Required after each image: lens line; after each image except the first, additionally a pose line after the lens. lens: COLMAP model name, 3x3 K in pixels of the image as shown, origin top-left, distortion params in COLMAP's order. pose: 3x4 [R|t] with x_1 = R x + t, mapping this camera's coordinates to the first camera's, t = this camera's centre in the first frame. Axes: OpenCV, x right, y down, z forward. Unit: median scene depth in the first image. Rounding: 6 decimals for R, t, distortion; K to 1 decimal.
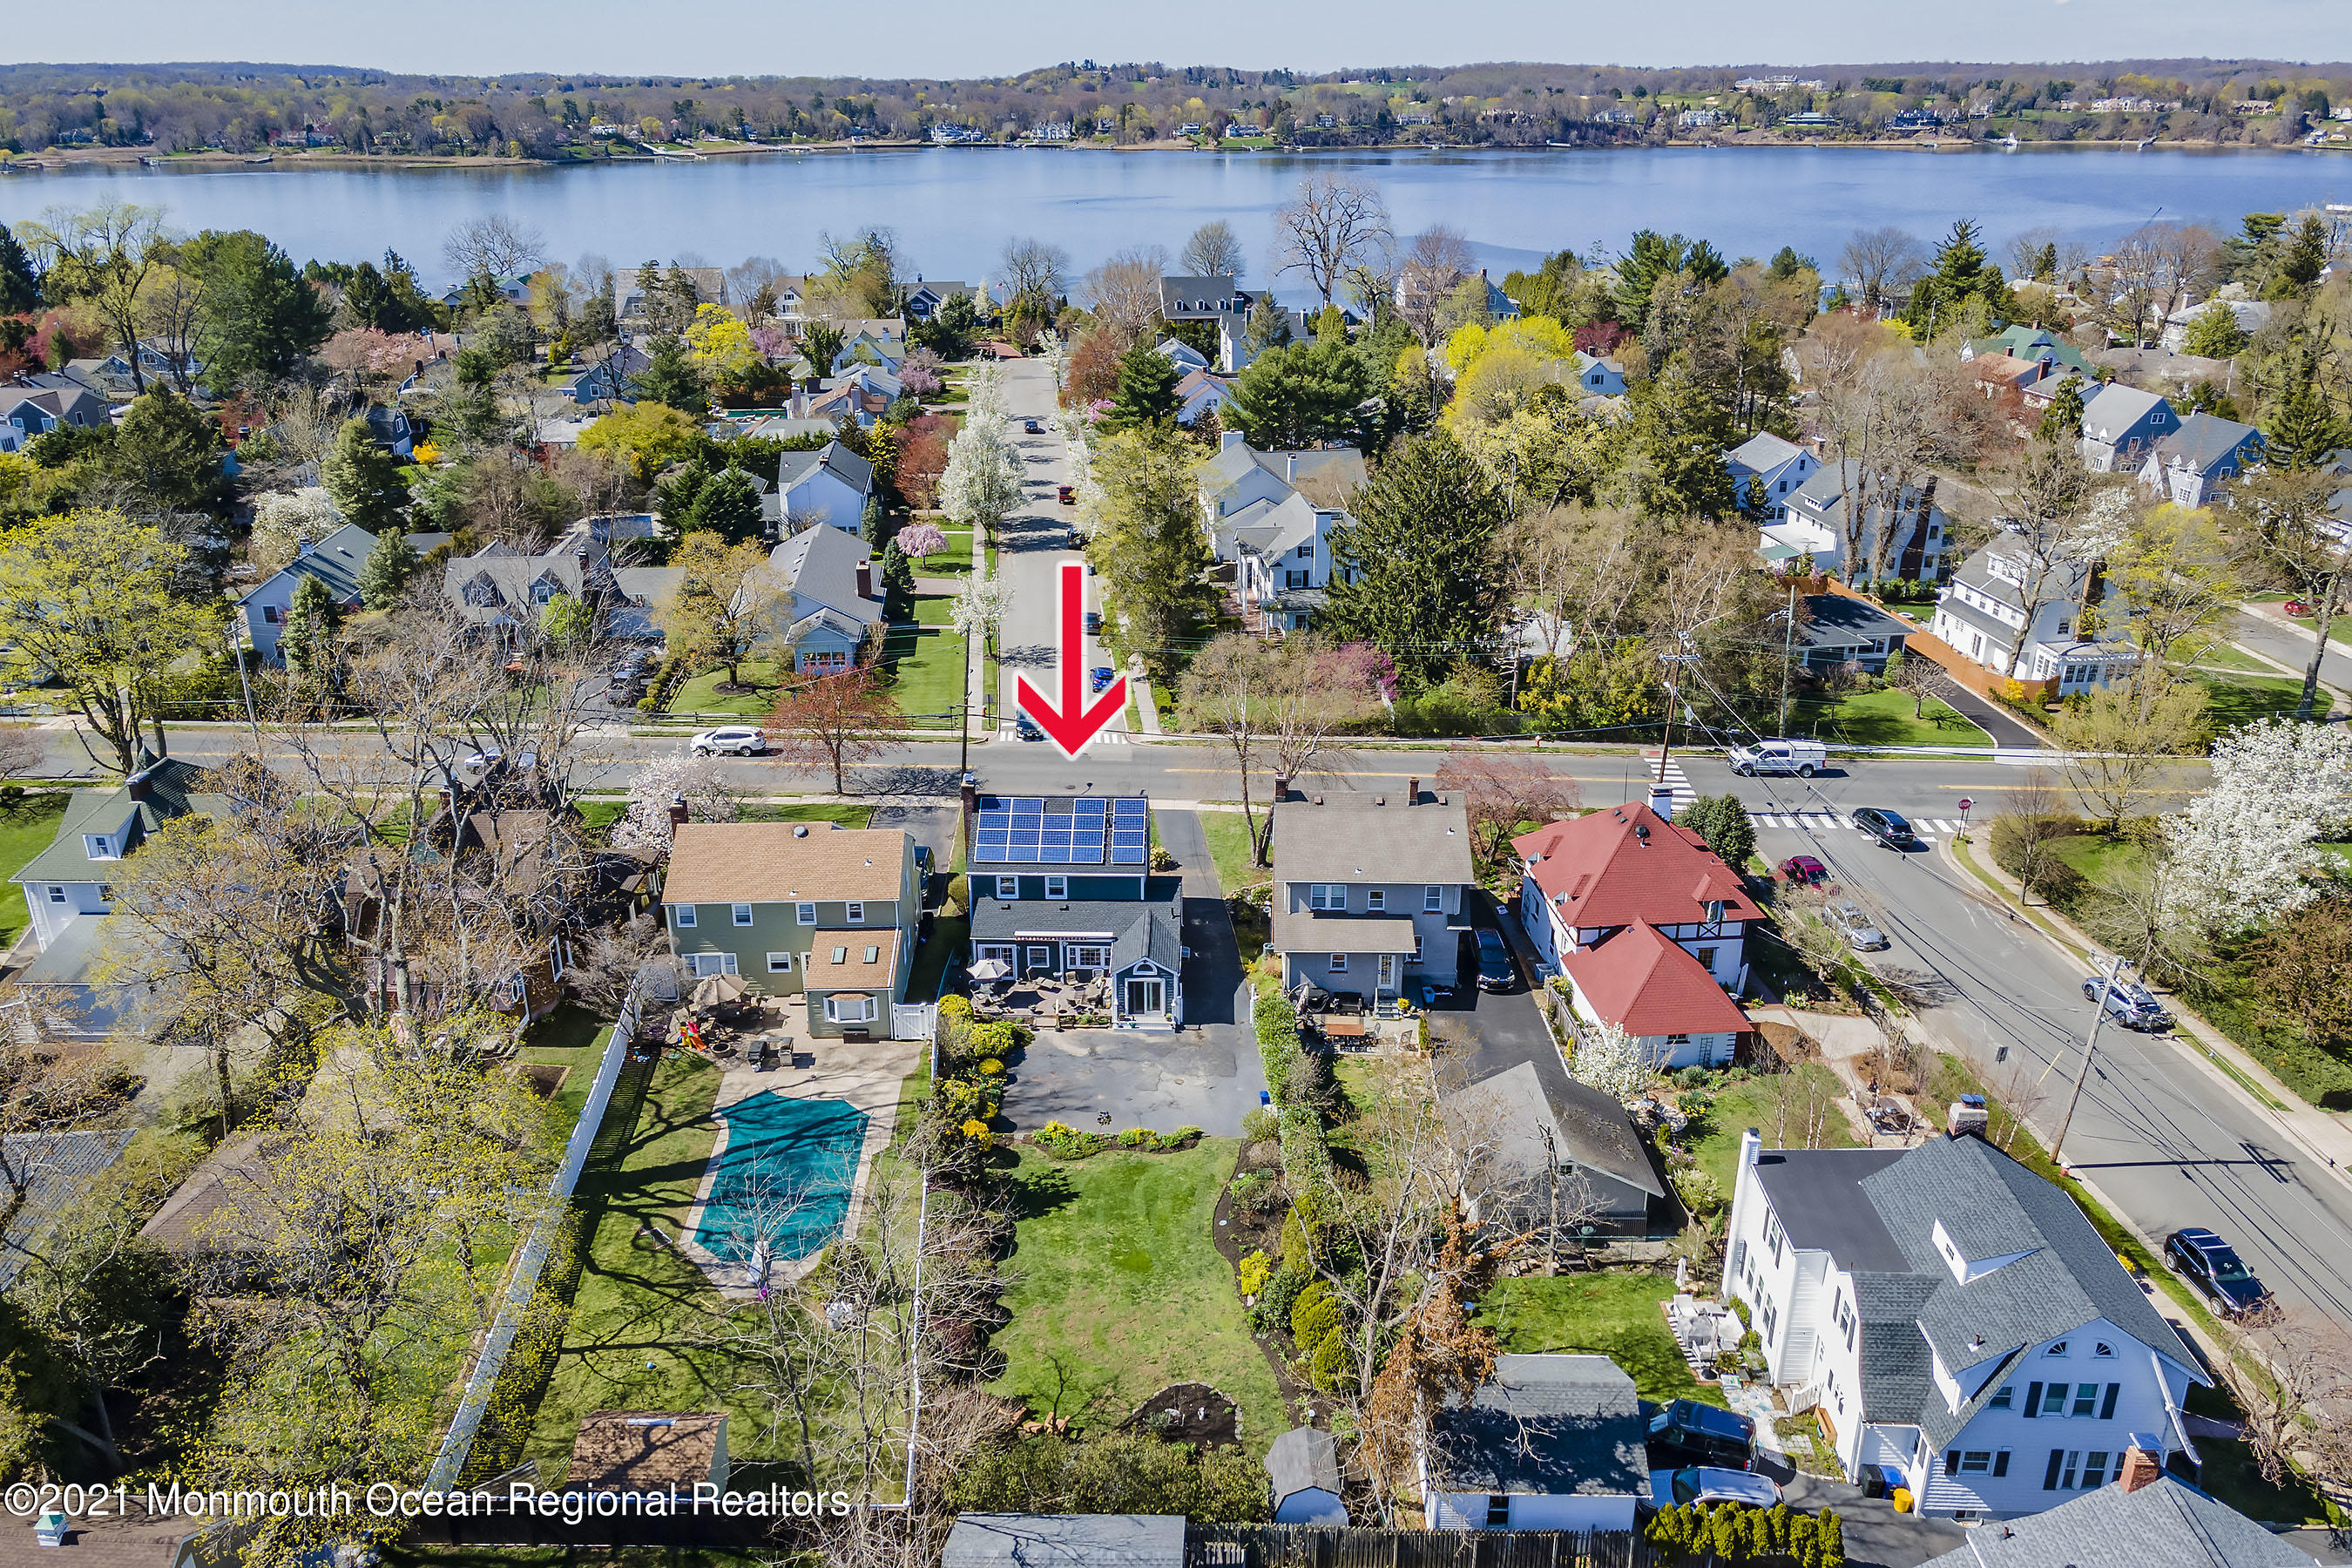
lens RADIAL K [[1773.0, 0, 1174.4], [0, 1773.0, 775.2], [0, 0, 1]] dist [0.008763, 0.010769]
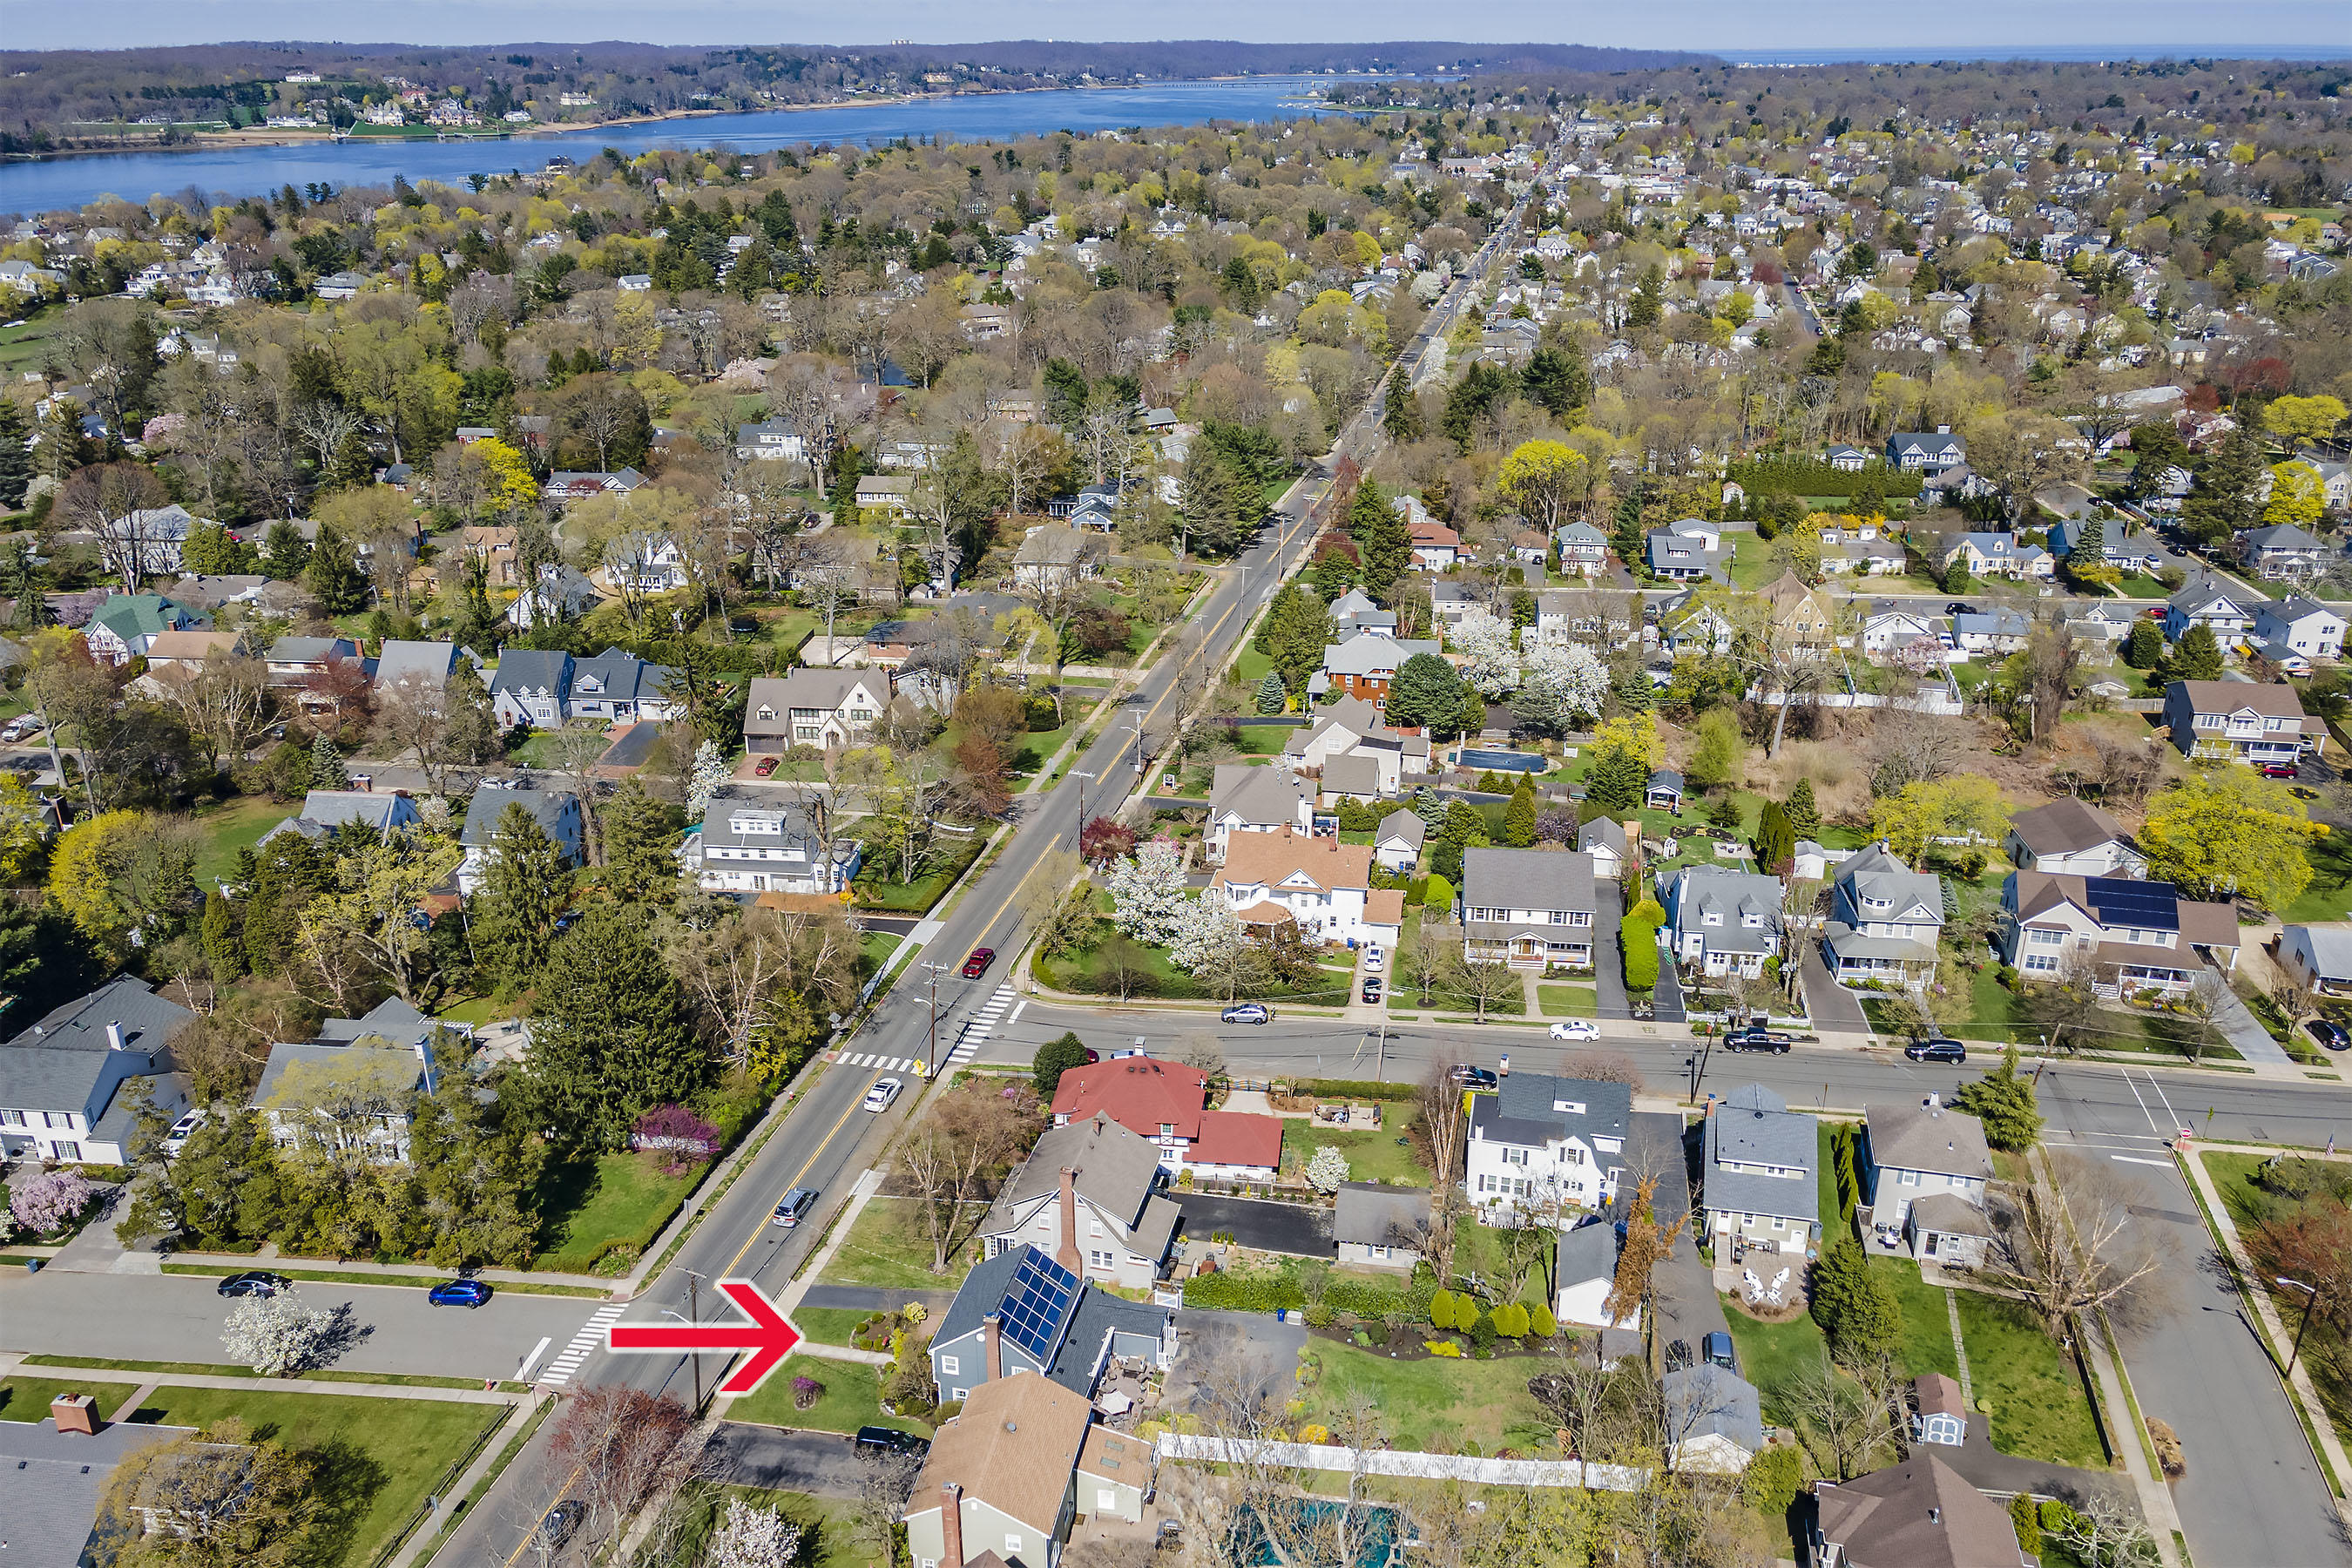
lens RADIAL K [[1773.0, 0, 1183.0], [0, 1773.0, 800.6], [0, 0, 1]] dist [0.008763, 0.010769]
pose [[0.203182, -0.381018, 0.901966, -0.684114], [0.358554, 0.886148, 0.293566, -0.405961], [-0.911129, 0.263756, 0.316664, 0.239008]]
